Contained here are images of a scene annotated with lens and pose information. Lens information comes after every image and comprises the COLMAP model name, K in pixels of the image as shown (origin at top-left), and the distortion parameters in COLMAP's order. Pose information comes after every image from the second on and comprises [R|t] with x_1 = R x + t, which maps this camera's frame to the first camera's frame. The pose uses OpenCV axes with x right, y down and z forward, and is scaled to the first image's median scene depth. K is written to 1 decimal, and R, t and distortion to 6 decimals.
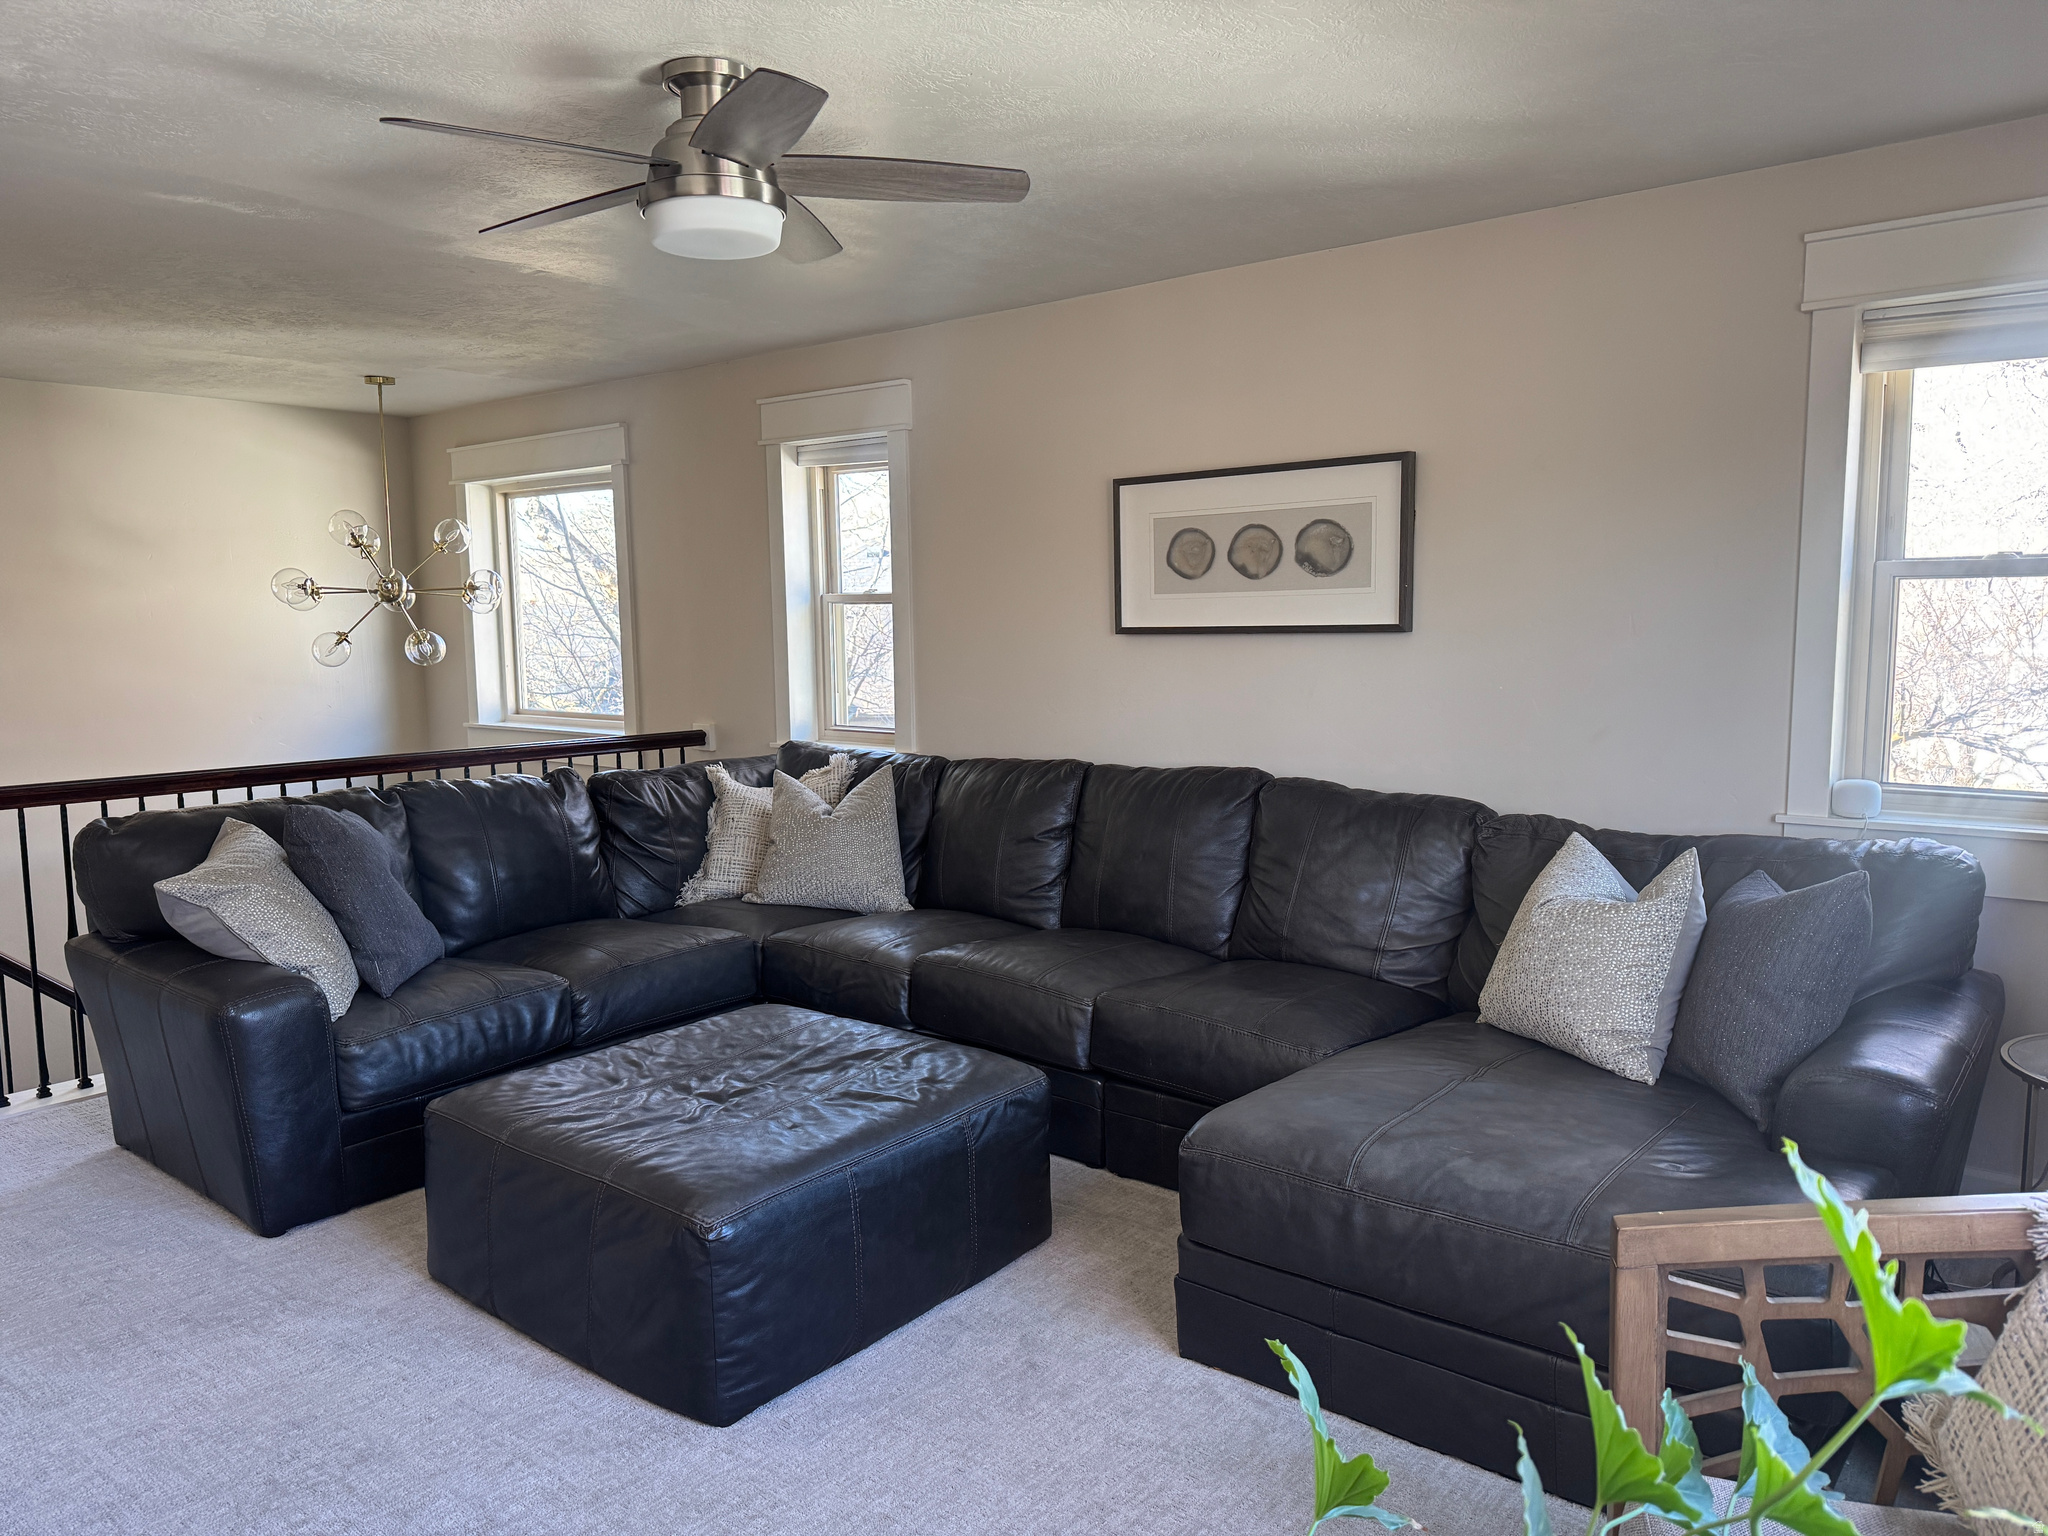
lens RADIAL K [[1408.6, 0, 1024.6], [0, 1408.6, 769.5], [0, 0, 1]] dist [-0.052851, -0.001589]
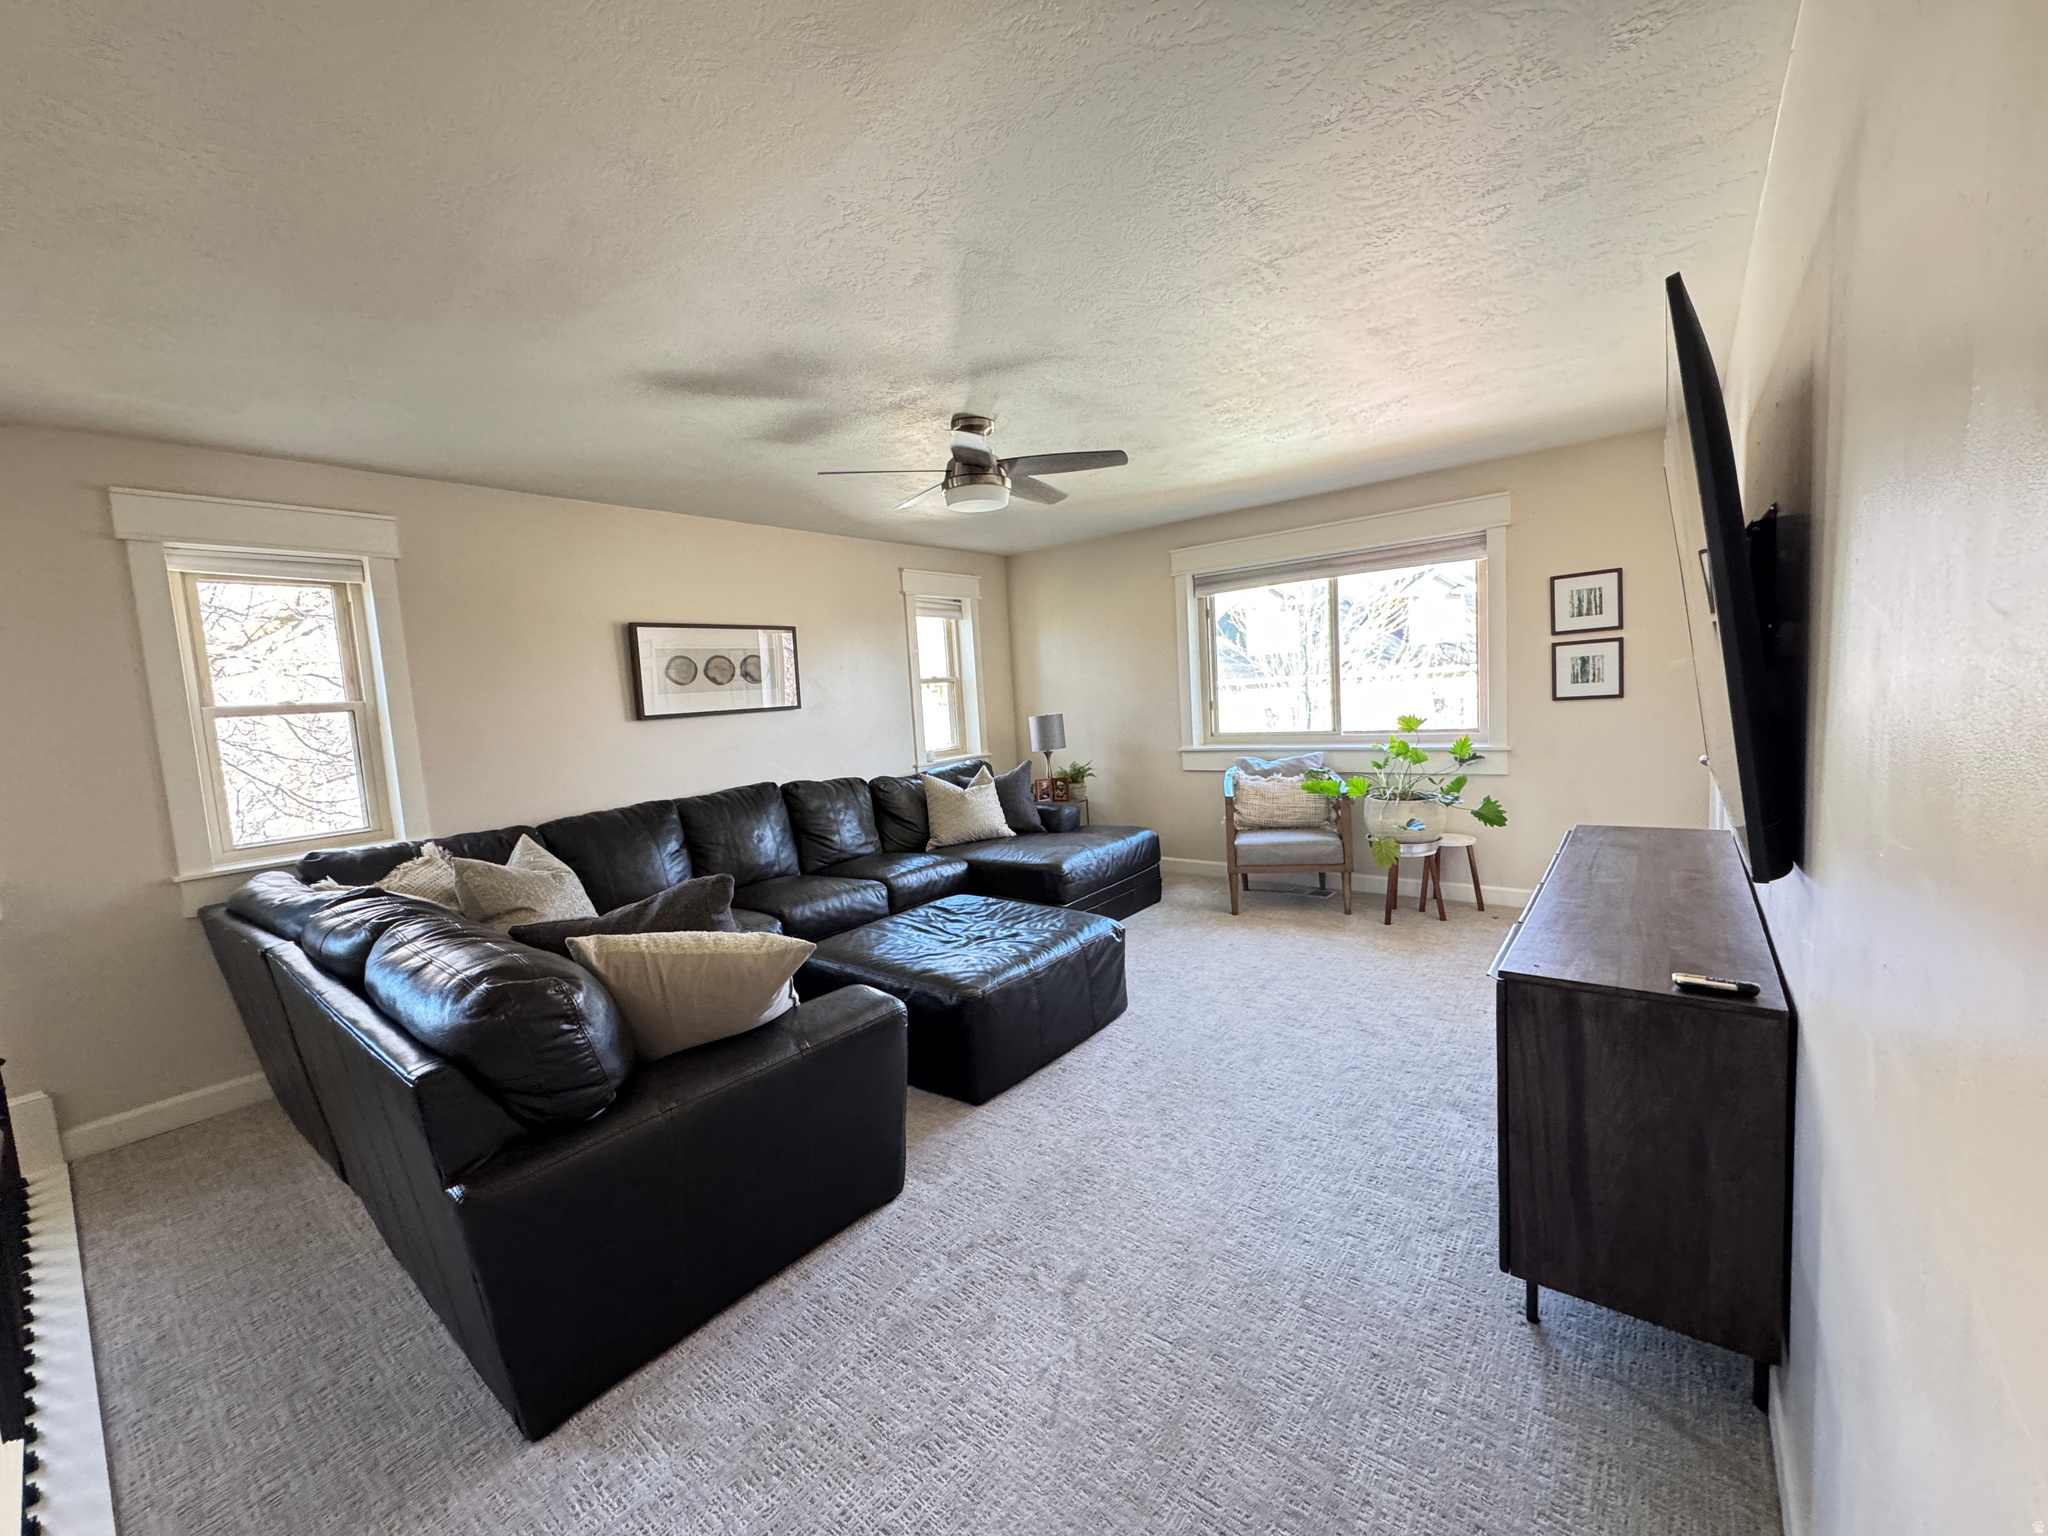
lens RADIAL K [[815.8, 0, 1024.3], [0, 815.8, 761.9], [0, 0, 1]] dist [-0.002765, -0.000454]
pose [[0.017908, -0.079347, 0.996686, -0.888731], [0.170149, 0.982548, 0.075164, -0.049399], [-0.985256, 0.168239, 0.031096, 0.588989]]
